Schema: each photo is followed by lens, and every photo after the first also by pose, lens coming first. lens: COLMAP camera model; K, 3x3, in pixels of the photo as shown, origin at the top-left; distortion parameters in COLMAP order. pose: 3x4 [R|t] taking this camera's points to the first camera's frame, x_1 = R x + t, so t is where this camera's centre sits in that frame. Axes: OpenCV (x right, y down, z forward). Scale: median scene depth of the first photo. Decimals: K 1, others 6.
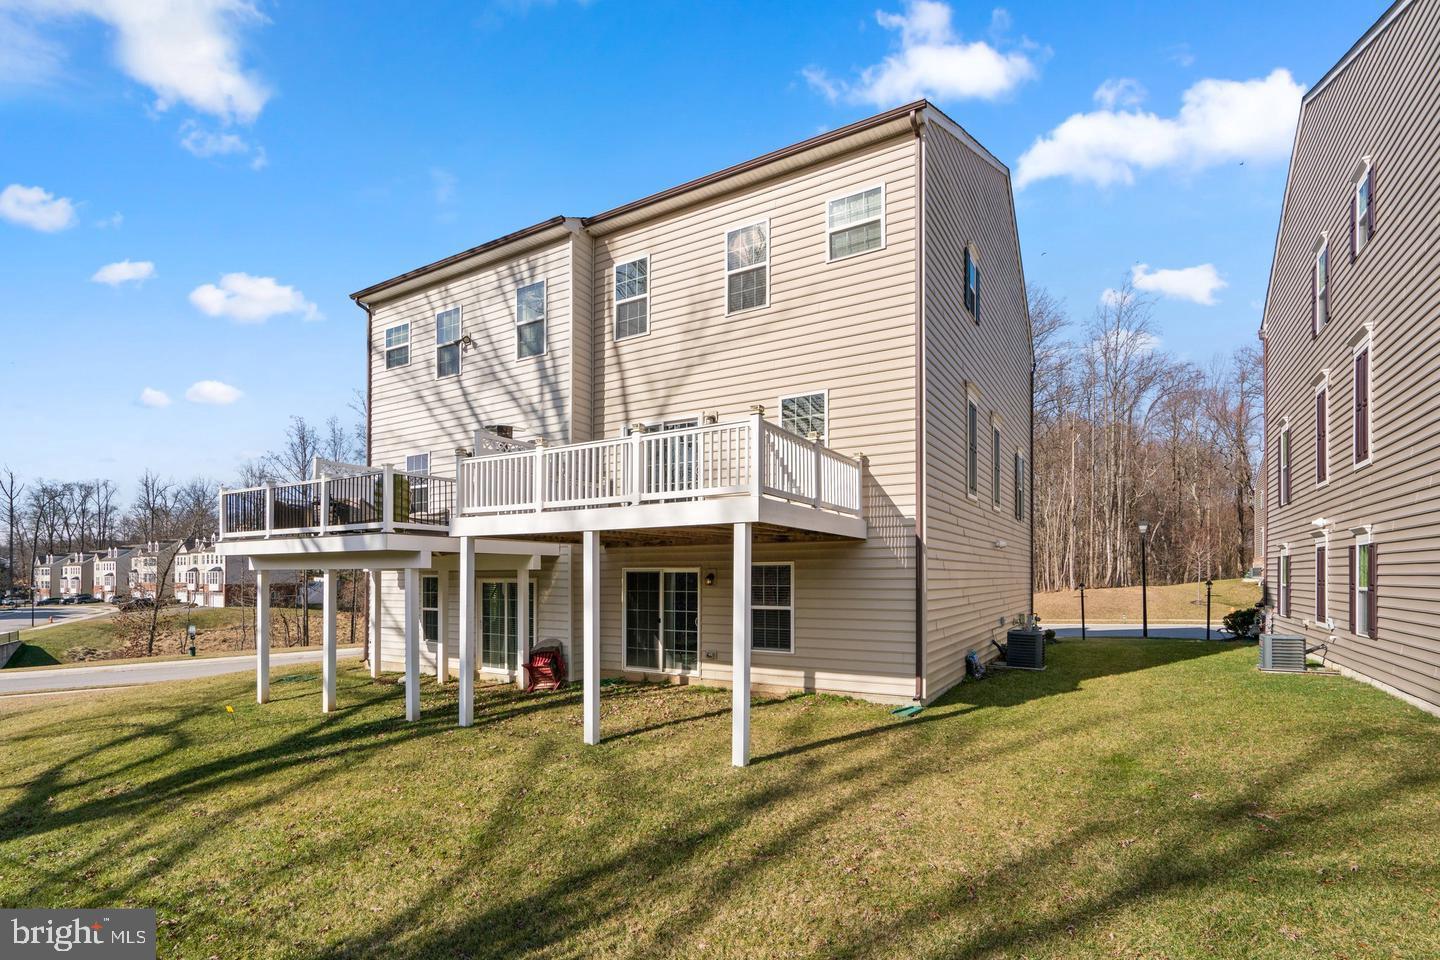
lens RADIAL K [[652.5, 0, 724.1], [0, 652.5, 574.0], [0, 0, 1]] dist [-0.006008, 0.002263]
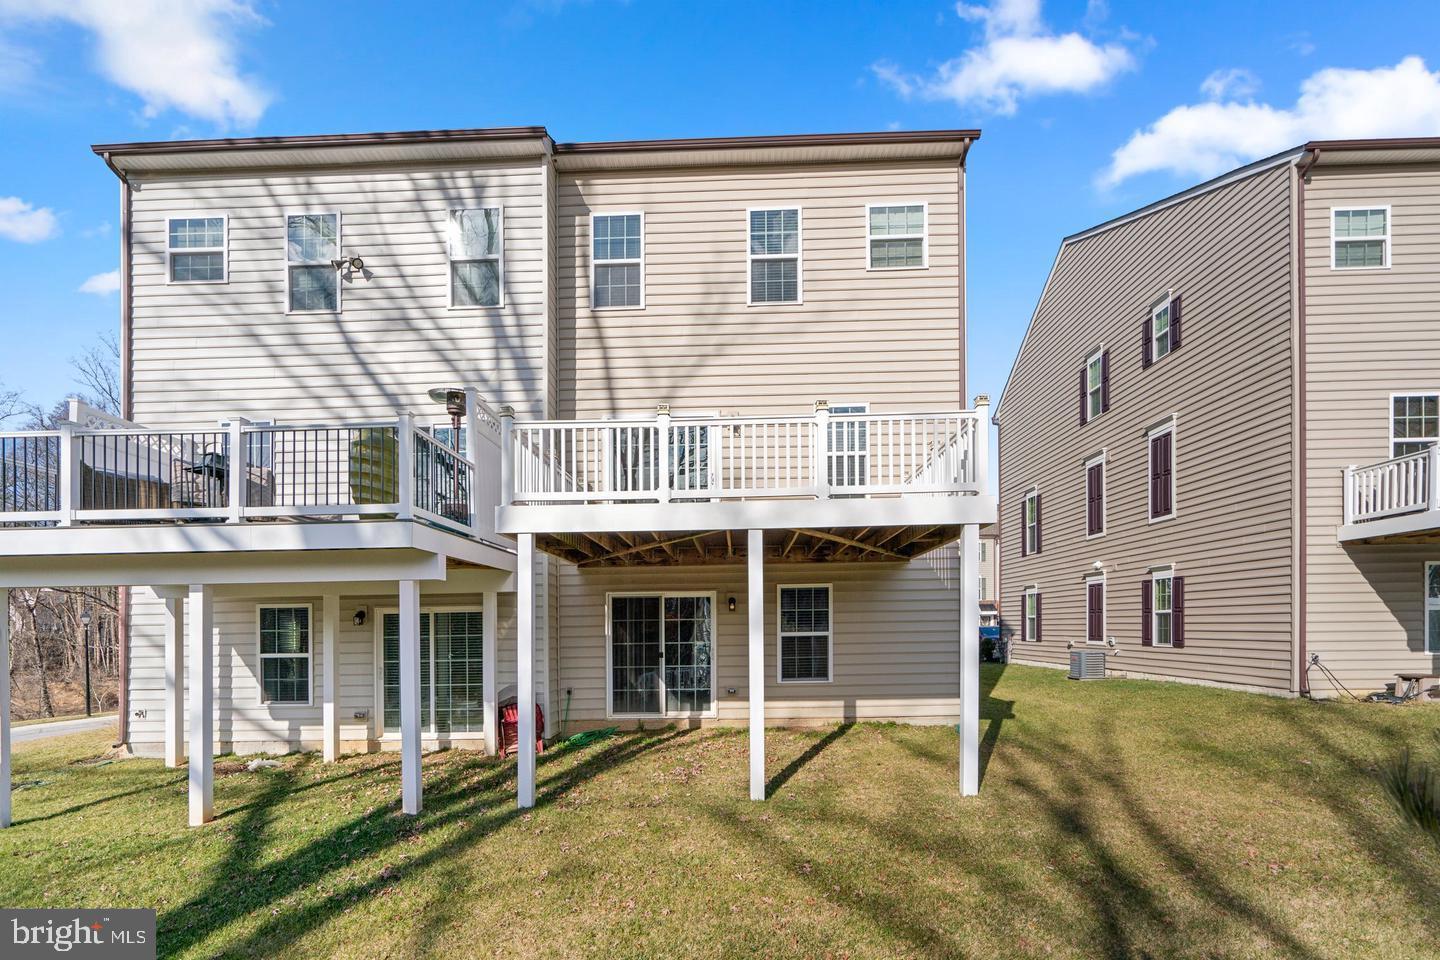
lens RADIAL K [[652.5, 0, 723.1], [0, 652.5, 626.1], [0, 0, 1]] dist [-0.006008, 0.002263]
pose [[0.880150, -0.014973, 0.474459, -0.426140], [0.014609, 0.999883, 0.004455, 0.031966], [-0.474470, 0.003010, 0.880266, 0.228333]]
